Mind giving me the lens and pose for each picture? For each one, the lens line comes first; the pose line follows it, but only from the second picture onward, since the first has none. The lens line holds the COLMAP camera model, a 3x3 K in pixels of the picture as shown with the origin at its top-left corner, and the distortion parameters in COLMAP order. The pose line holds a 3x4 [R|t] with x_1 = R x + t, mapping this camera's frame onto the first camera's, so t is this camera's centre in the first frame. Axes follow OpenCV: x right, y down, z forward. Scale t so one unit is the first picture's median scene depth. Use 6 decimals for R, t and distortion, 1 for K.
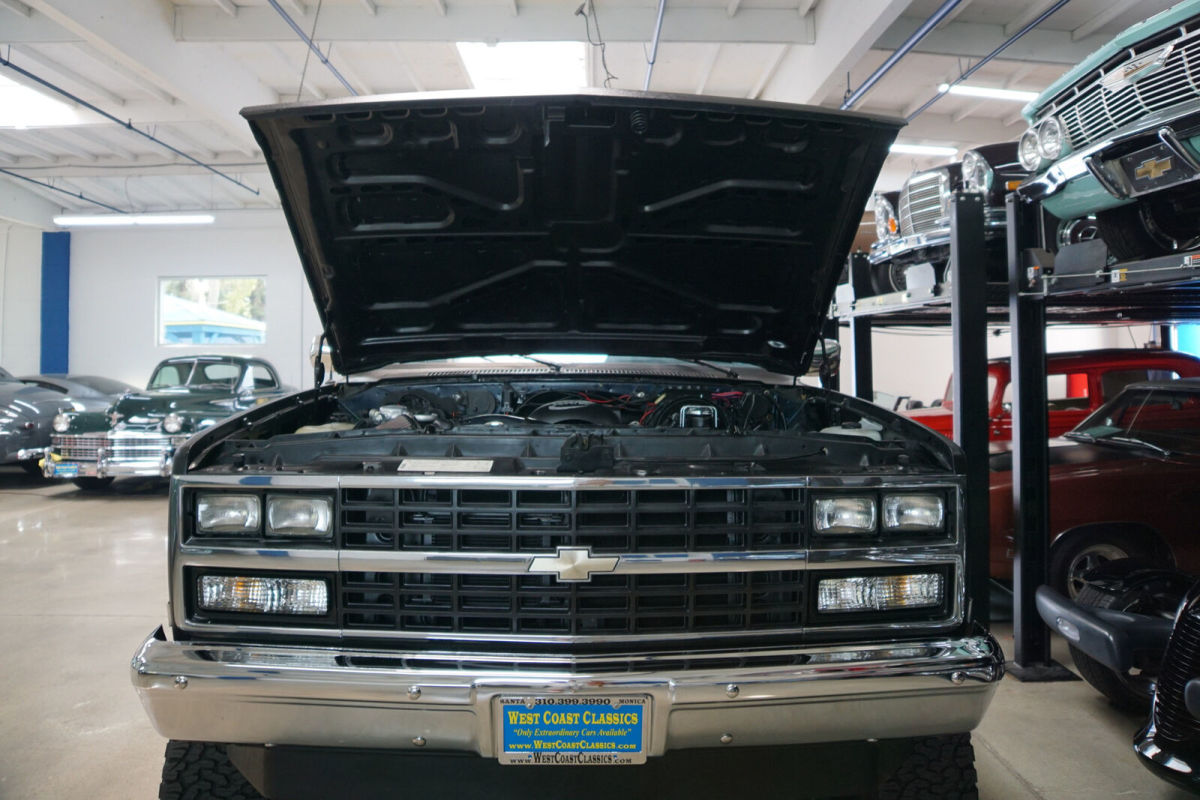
lens RADIAL K [[824.5, 0, 599.6], [0, 824.5, 351.2], [0, 0, 1]] dist [-0.132822, 0.090509]
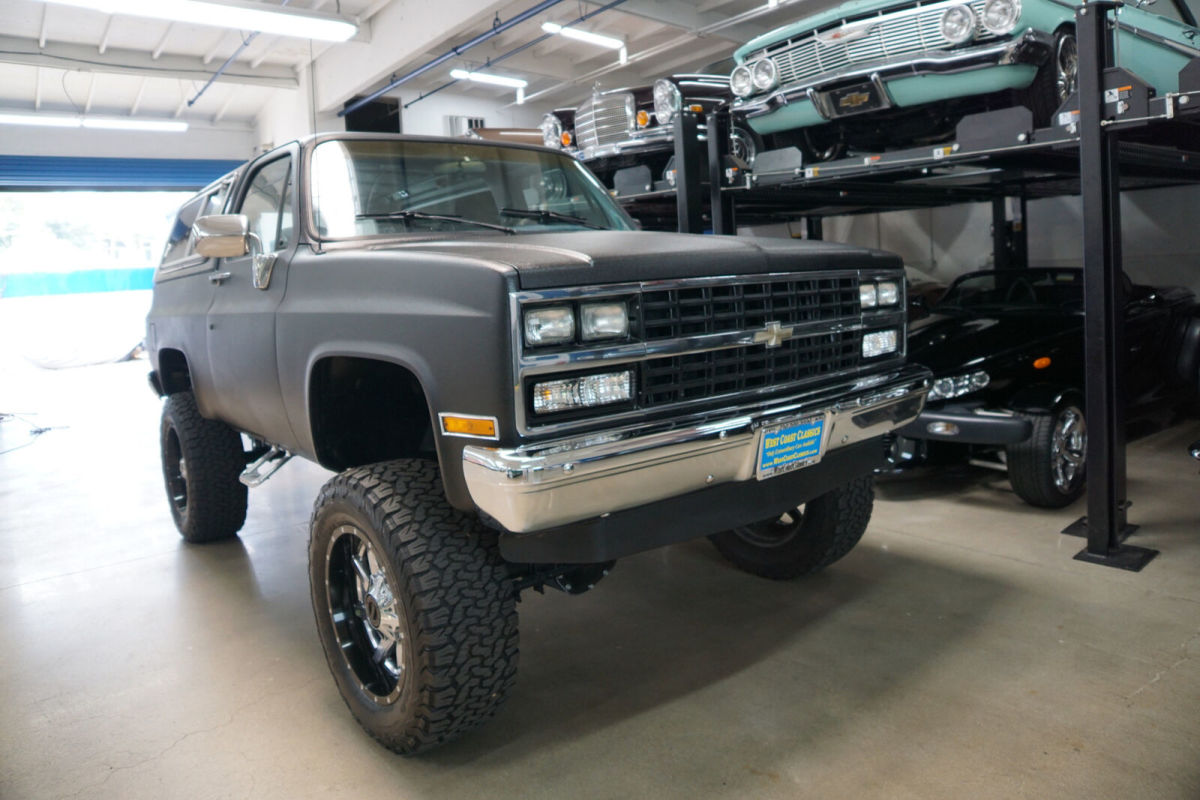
lens RADIAL K [[824.5, 0, 594.8], [0, 824.5, 344.1], [0, 0, 1]] dist [-0.132822, 0.090509]
pose [[0.795812, -0.092514, 0.598435, -0.688117], [0.051518, 0.995021, 0.085315, 0.083642], [-0.603349, -0.037064, 0.796616, 0.026568]]
